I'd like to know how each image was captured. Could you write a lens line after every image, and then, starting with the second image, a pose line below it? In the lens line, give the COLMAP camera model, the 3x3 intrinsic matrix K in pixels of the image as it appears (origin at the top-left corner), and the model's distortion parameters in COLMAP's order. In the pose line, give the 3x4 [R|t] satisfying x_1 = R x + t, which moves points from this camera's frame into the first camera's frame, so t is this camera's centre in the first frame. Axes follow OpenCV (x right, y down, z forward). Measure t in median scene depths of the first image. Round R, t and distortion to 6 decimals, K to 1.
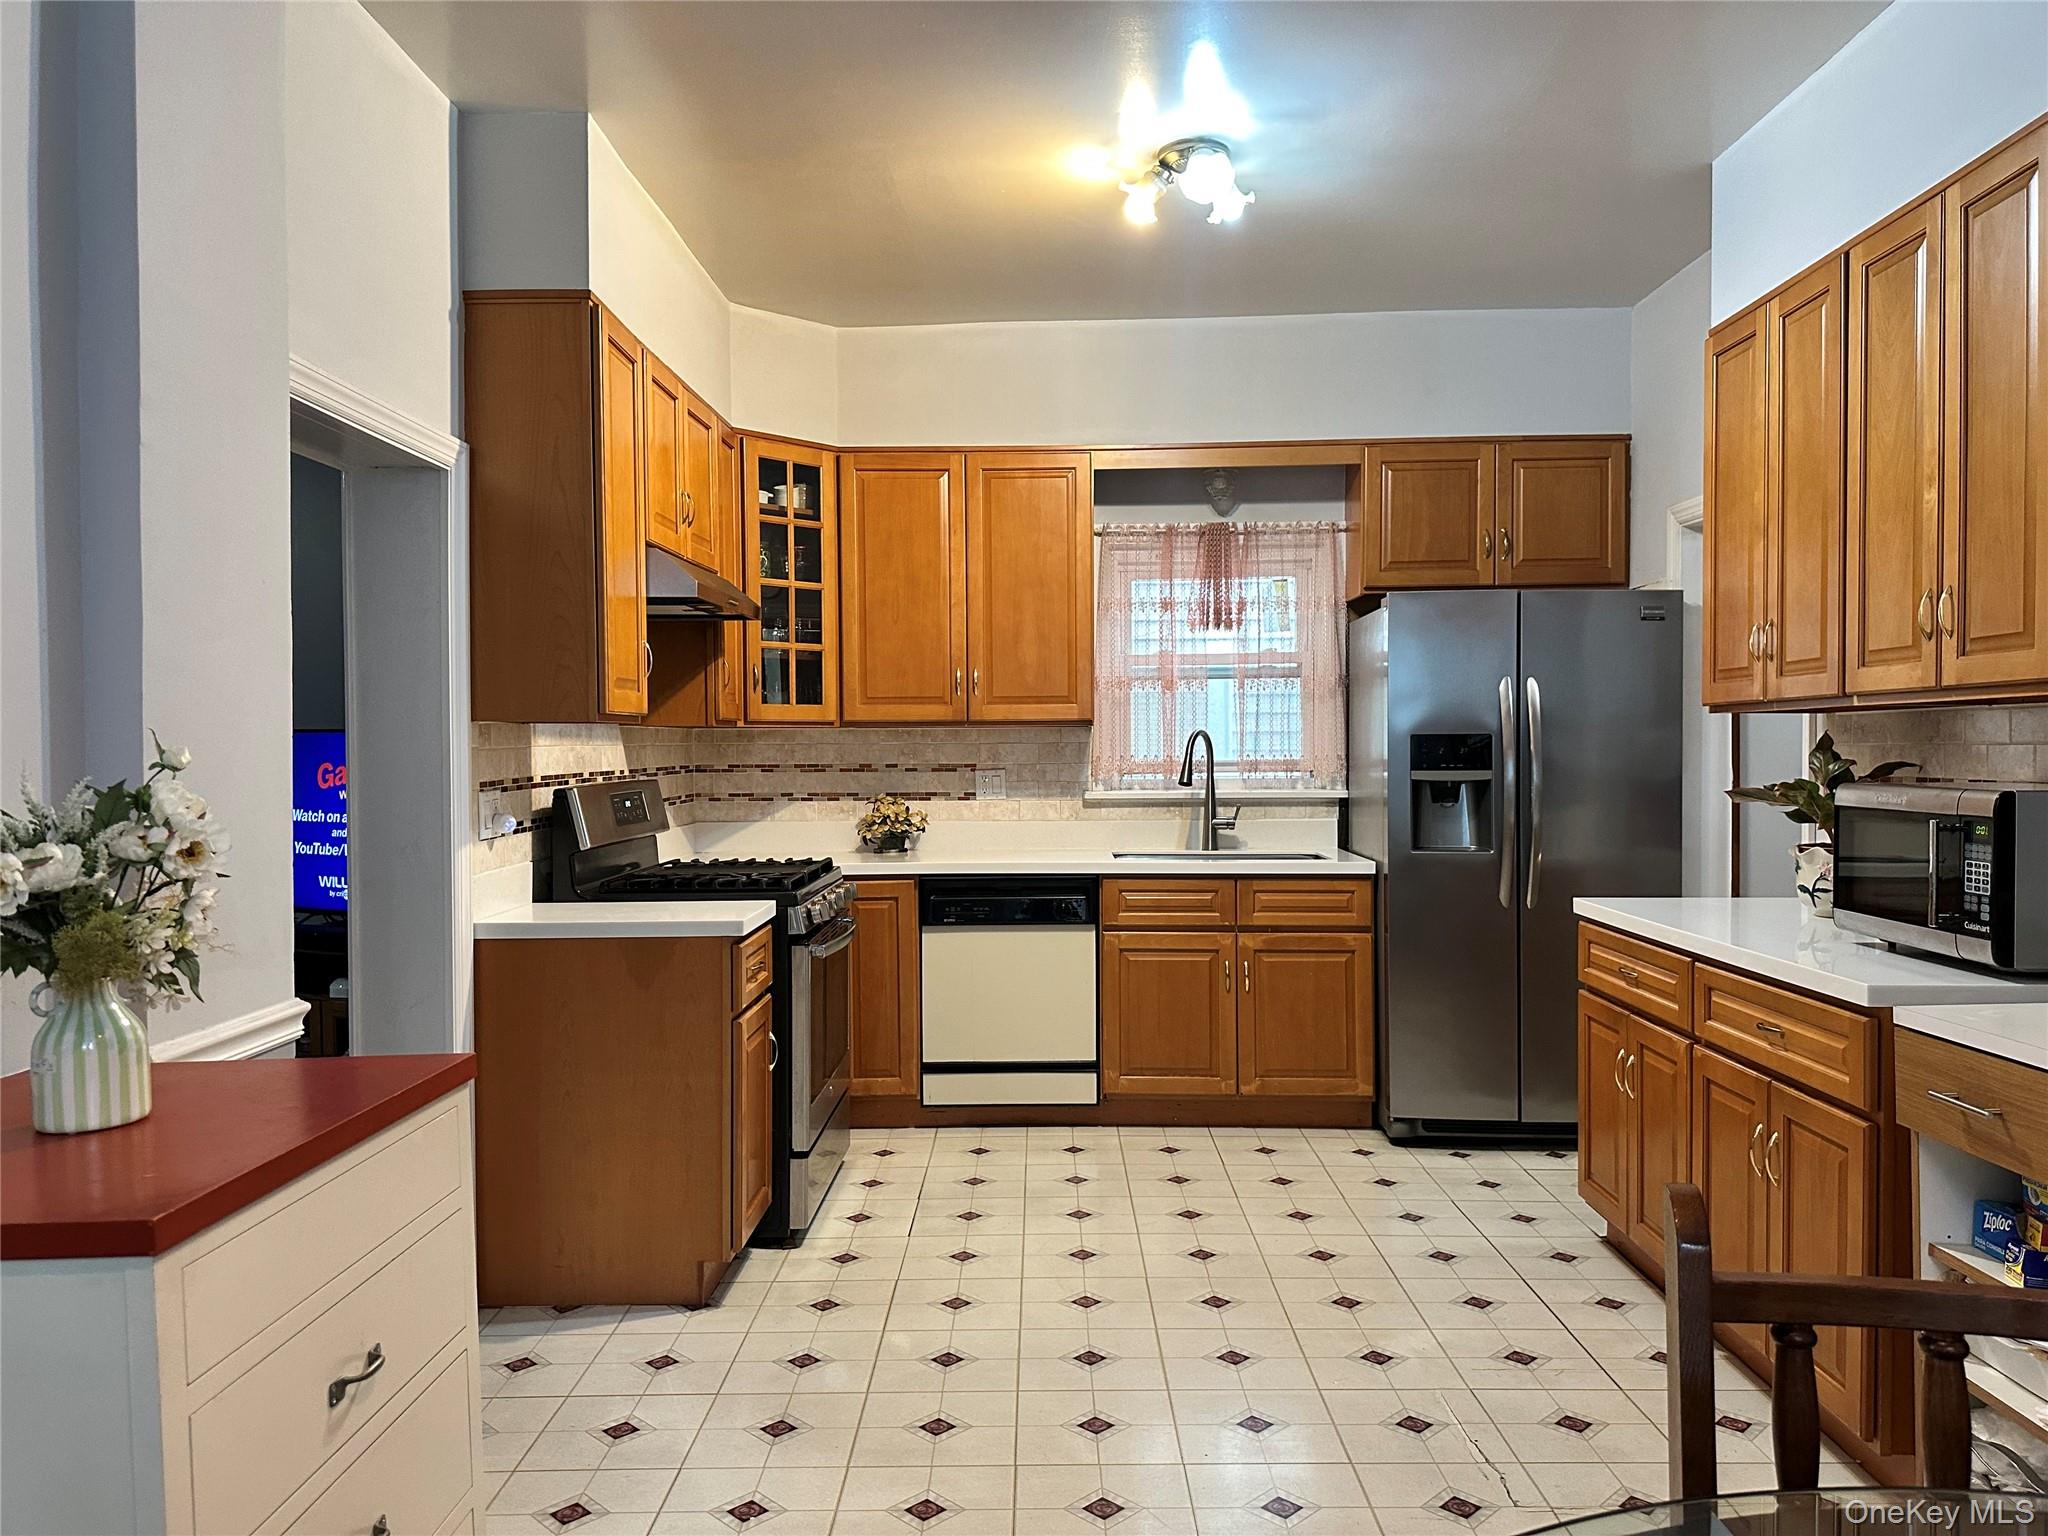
lens RADIAL K [[1447.1, 0, 1030.8], [0, 1447.1, 764.2], [0, 0, 1]] dist [0.074641, -0.080202]
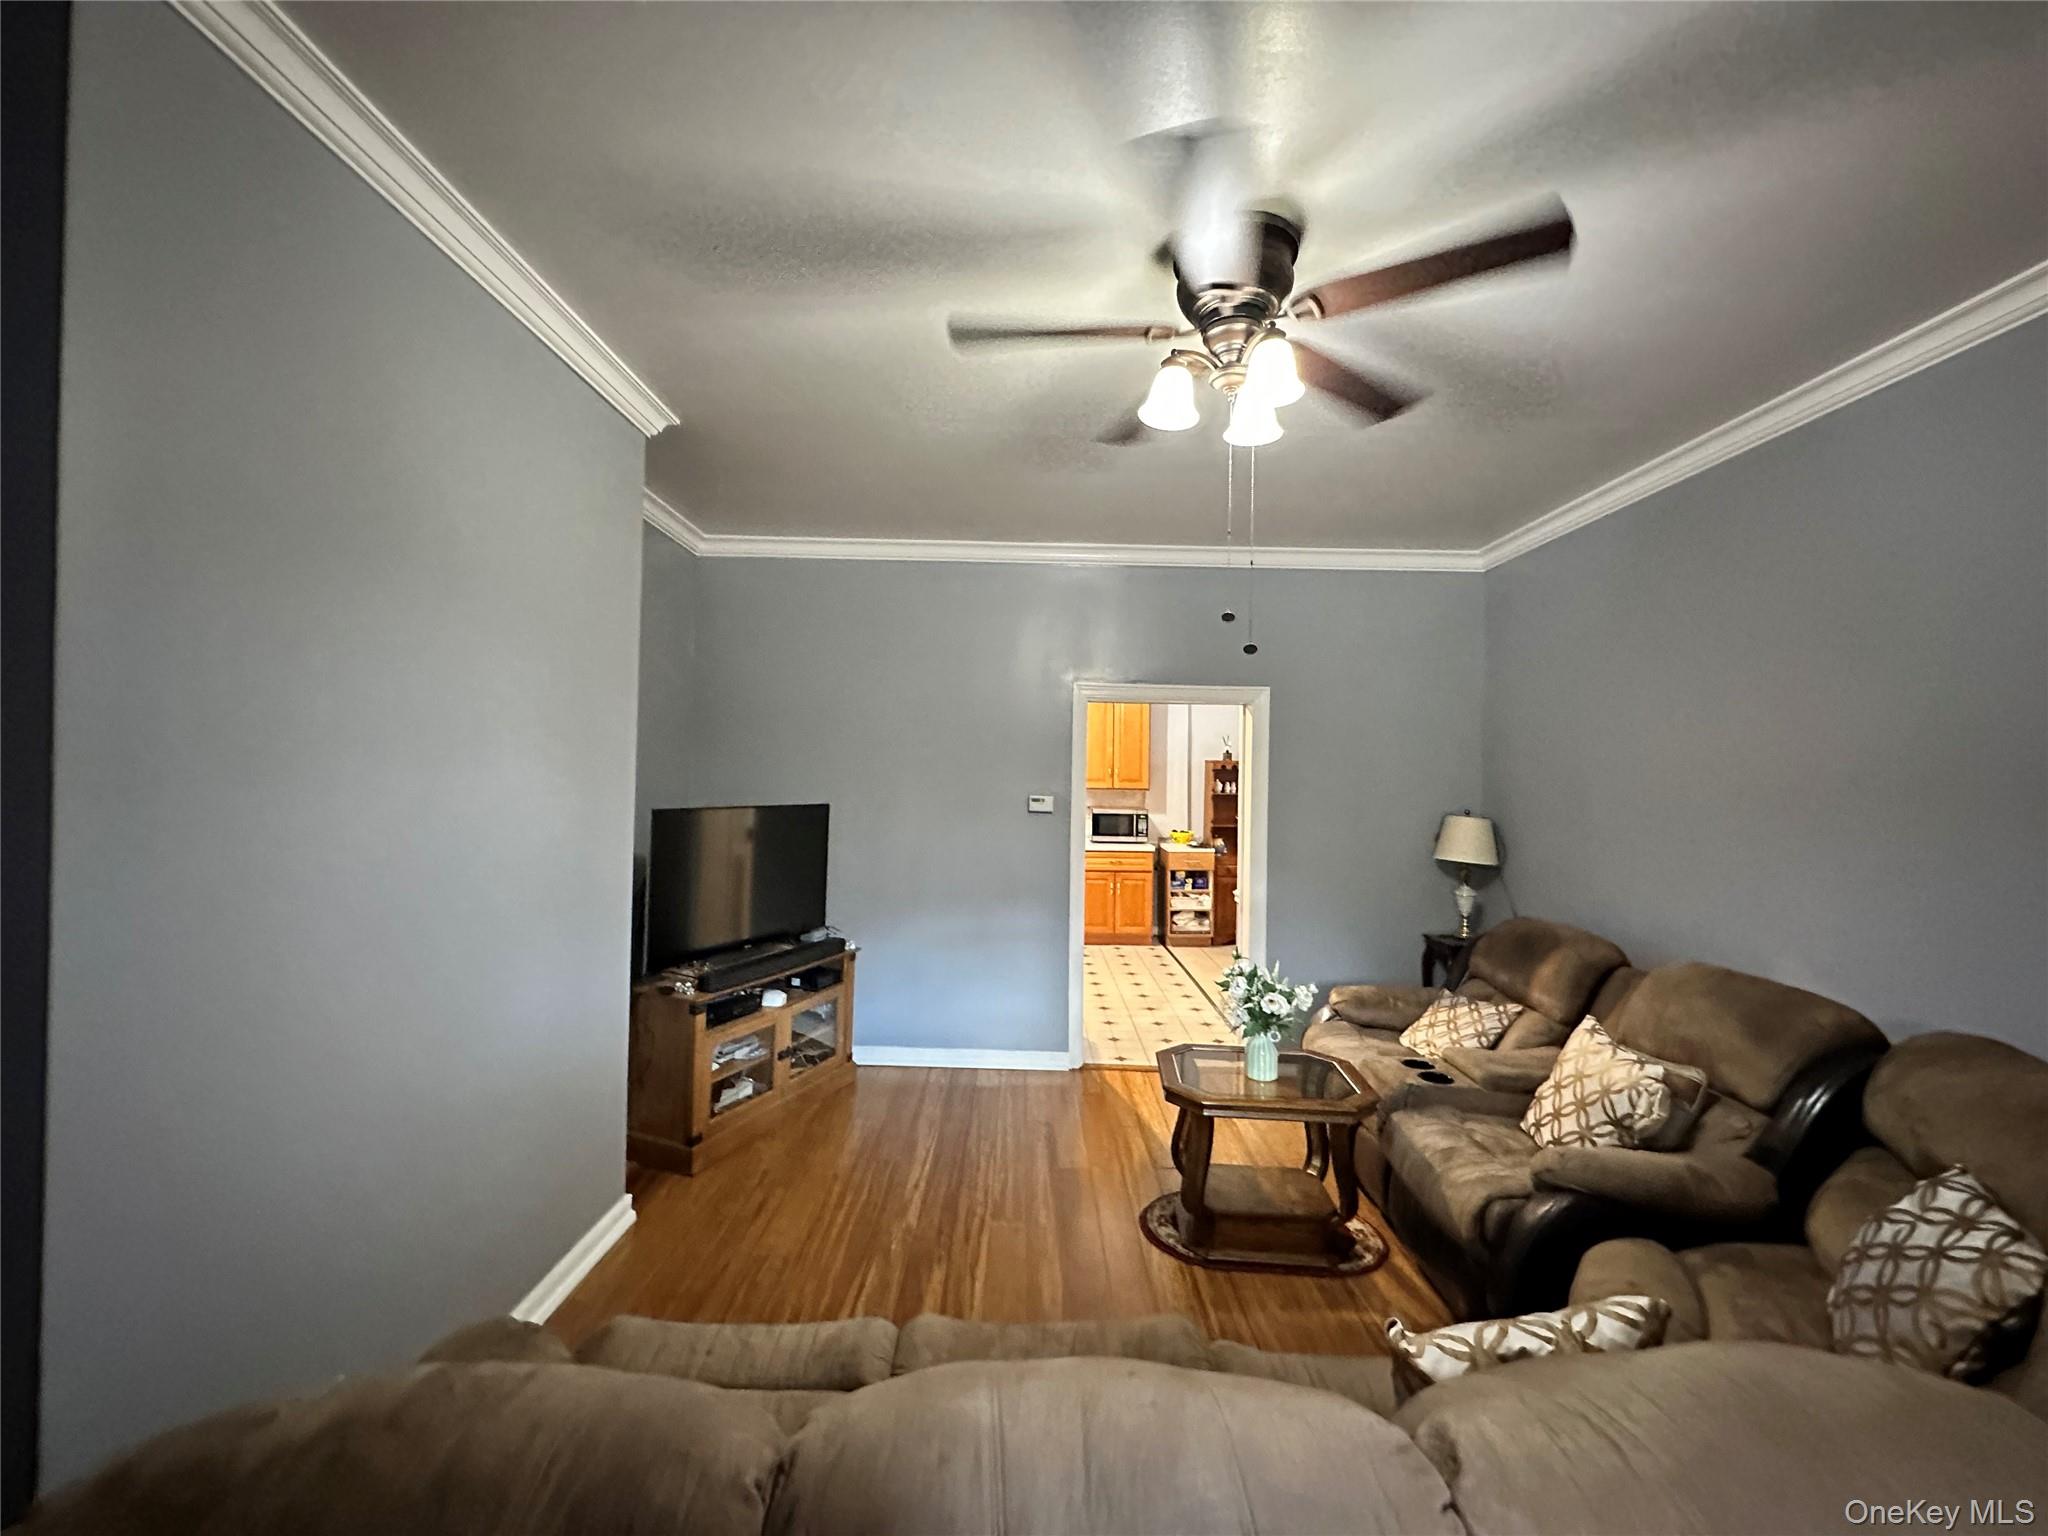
lens RADIAL K [[824.6, 0, 1027.1], [0, 824.6, 764.6], [0, 0, 1]] dist [-0.003721, 0.000691]
pose [[-0.012660, 0.020770, 0.999704, -1.341660], [0.001848, 0.999783, -0.020749, -0.047453], [-0.999918, 0.001585, -0.012695, 0.833366]]
